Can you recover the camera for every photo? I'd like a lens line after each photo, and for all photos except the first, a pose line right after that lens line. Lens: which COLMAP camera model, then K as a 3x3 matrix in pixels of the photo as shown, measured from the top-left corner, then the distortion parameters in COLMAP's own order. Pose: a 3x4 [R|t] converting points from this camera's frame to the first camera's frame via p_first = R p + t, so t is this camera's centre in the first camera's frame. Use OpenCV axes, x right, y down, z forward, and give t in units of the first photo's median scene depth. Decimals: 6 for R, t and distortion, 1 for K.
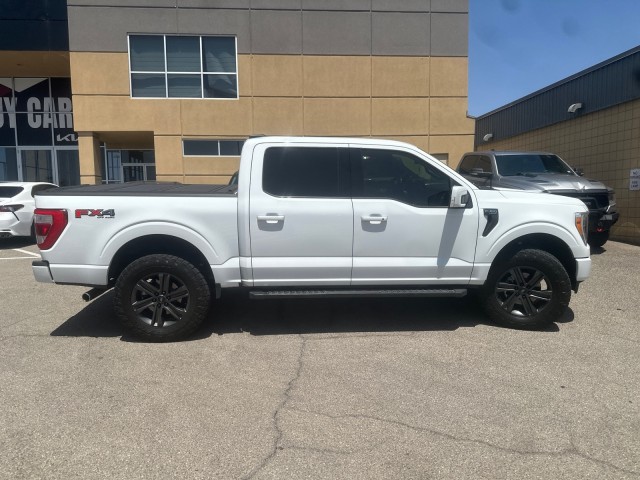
lens RADIAL K [[454.7, 0, 307.4], [0, 454.7, 242.6], [0, 0, 1]] dist [0.055705, -0.064406]
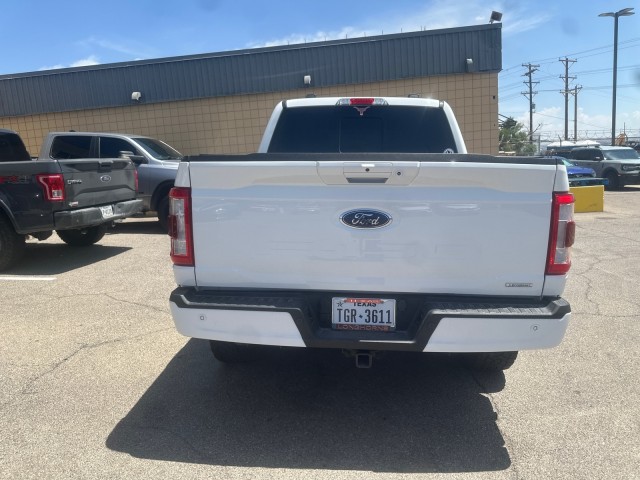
lens RADIAL K [[454.7, 0, 324.4], [0, 454.7, 237.7], [0, 0, 1]] dist [0.055705, -0.064406]
pose [[0.140921, -0.159484, 0.977091, -0.308262], [0.158740, 0.977810, 0.136707, -0.037309], [-0.977212, 0.135839, 0.163111, 0.328101]]
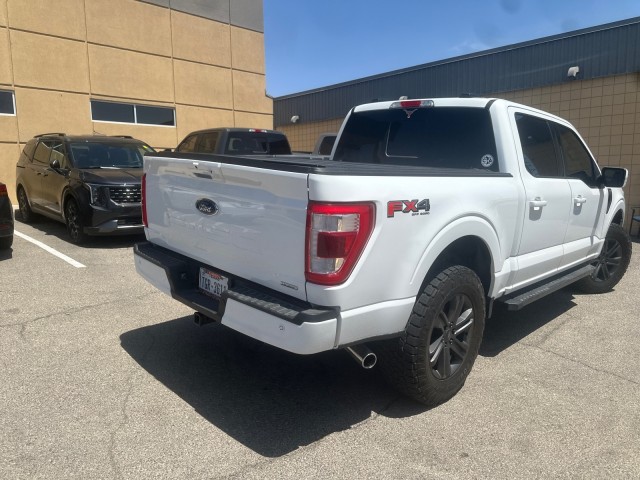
lens RADIAL K [[454.7, 0, 316.6], [0, 454.7, 240.5], [0, 0, 1]] dist [0.055705, -0.064406]
pose [[0.763760, -0.085677, 0.639789, -0.250611], [0.059253, 0.996273, 0.062681, -0.017945], [-0.642775, -0.009964, 0.765990, 0.180442]]
